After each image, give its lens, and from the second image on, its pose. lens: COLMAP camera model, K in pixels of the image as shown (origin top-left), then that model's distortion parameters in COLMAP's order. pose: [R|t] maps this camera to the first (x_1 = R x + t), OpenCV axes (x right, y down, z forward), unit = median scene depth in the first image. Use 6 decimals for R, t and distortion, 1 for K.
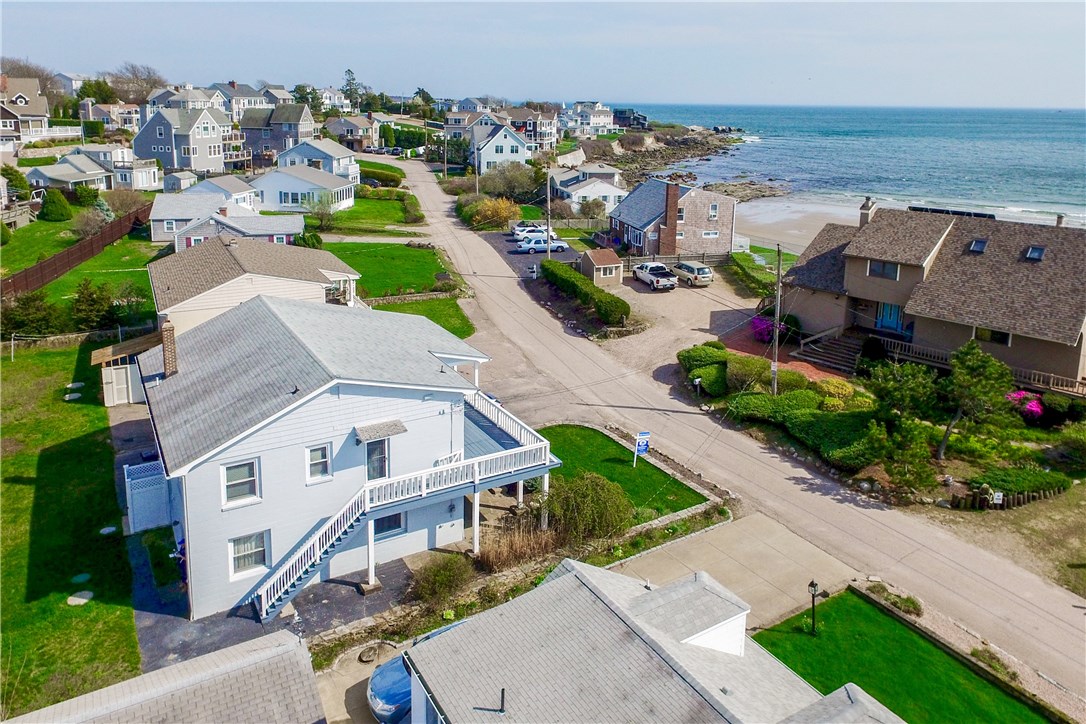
lens RADIAL K [[769.8, 0, 531.2], [0, 769.8, 235.6], [0, 0, 1]] dist [0.005215, 0.001867]
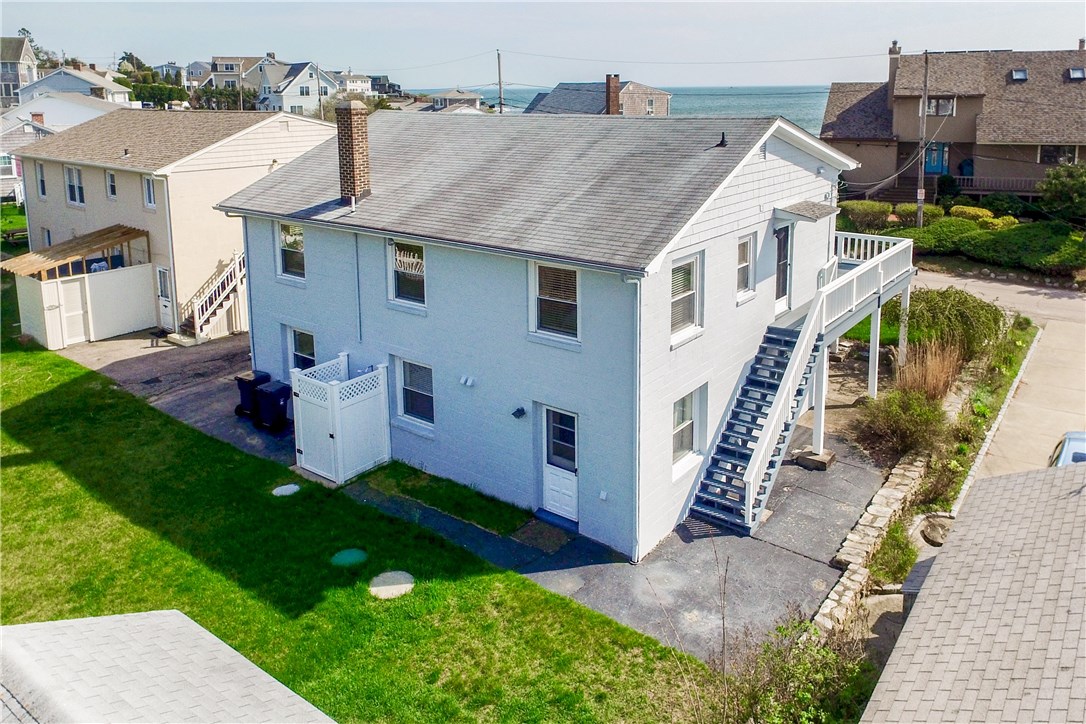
lens RADIAL K [[803.9, 0, 569.7], [0, 803.9, 205.8], [0, 0, 1]] dist [0.008495, 0.002484]
pose [[0.920299, -0.081332, 0.382668, -0.343030], [0.091204, 0.995802, -0.007695, 0.127404], [-0.380436, 0.041983, 0.923854, 0.247702]]
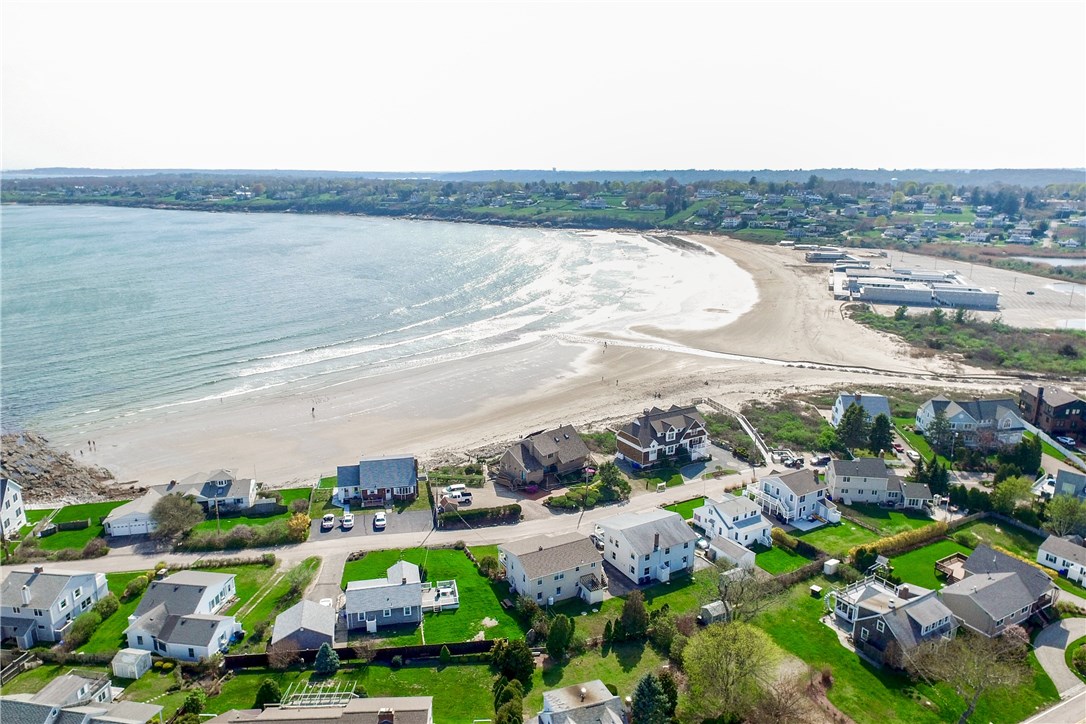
lens RADIAL K [[741.8, 0, 543.0], [0, 741.8, 362.0], [0, 0, 1]] dist [0.007400, 0.006051]
pose [[0.006128, -0.262357, 0.964951, -2.474027], [0.167603, 0.951588, 0.257660, -1.141670], [-0.985835, 0.160150, 0.049803, 0.775150]]
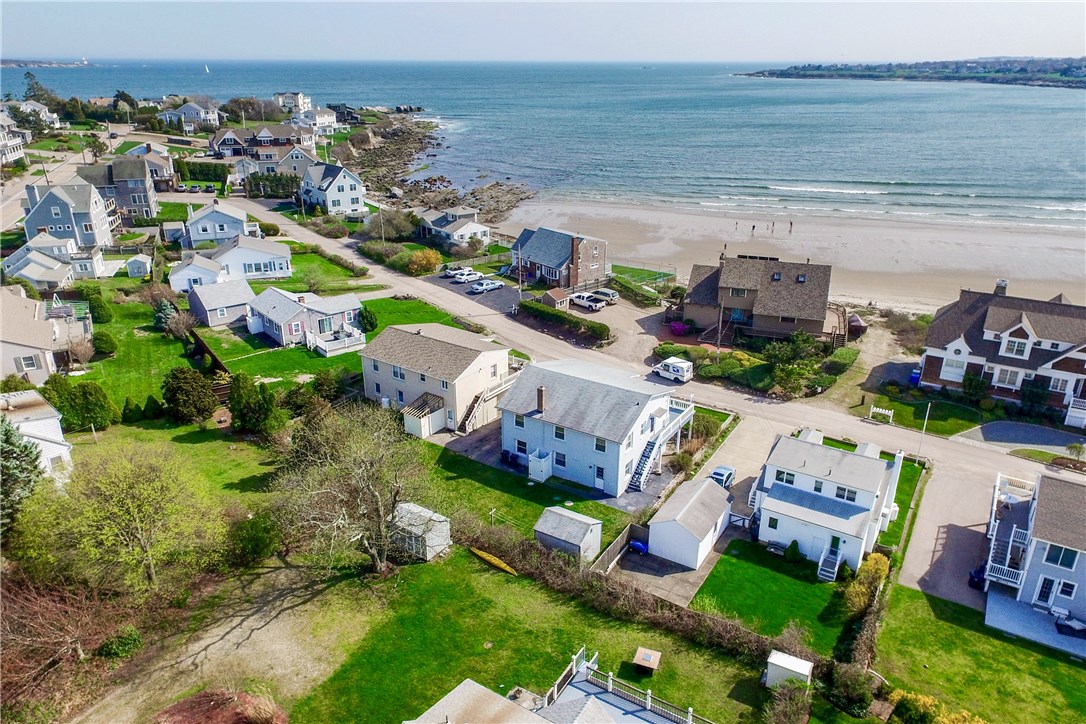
lens RADIAL K [[741.8, 0, 543.0], [0, 741.8, 362.0], [0, 0, 1]] dist [0.007400, 0.006051]
pose [[0.890656, -0.180440, 0.417341, -0.810128], [0.086430, 0.968335, 0.234214, -0.268525], [-0.446388, -0.172534, 0.878049, -0.488027]]
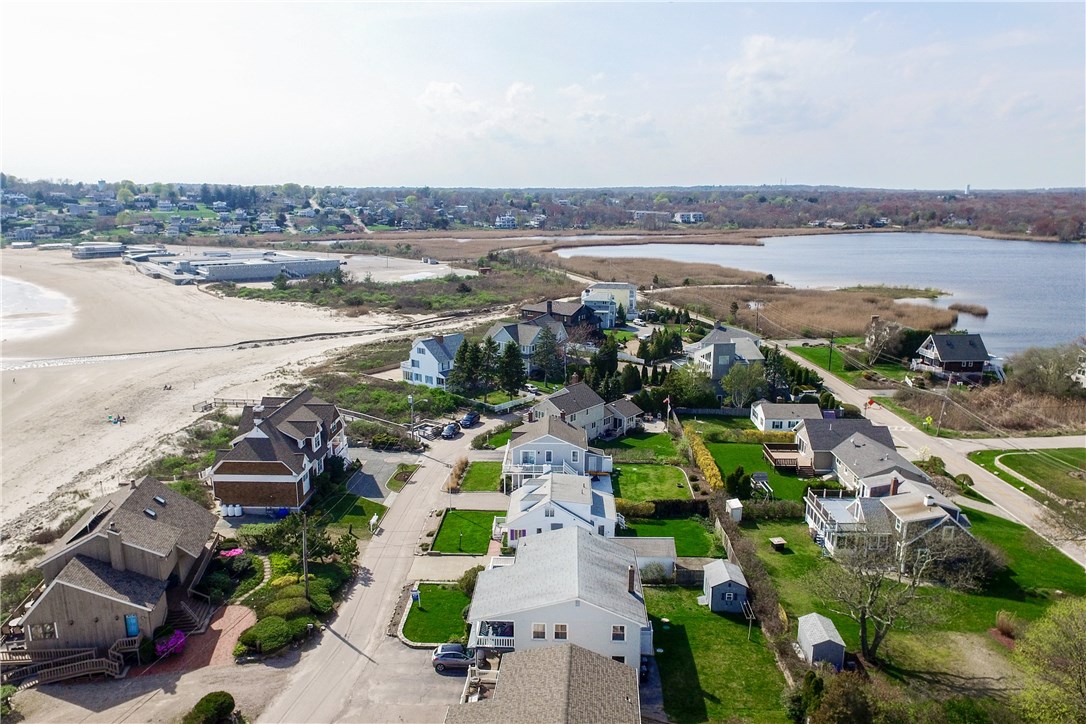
lens RADIAL K [[741.8, 0, 543.0], [0, 741.8, 362.0], [0, 0, 1]] dist [0.007400, 0.006051]
pose [[-0.843931, -0.129955, 0.520474, -0.750289], [0.082063, 0.927521, 0.364652, -0.685435], [-0.530138, 0.350453, -0.772099, 1.506559]]
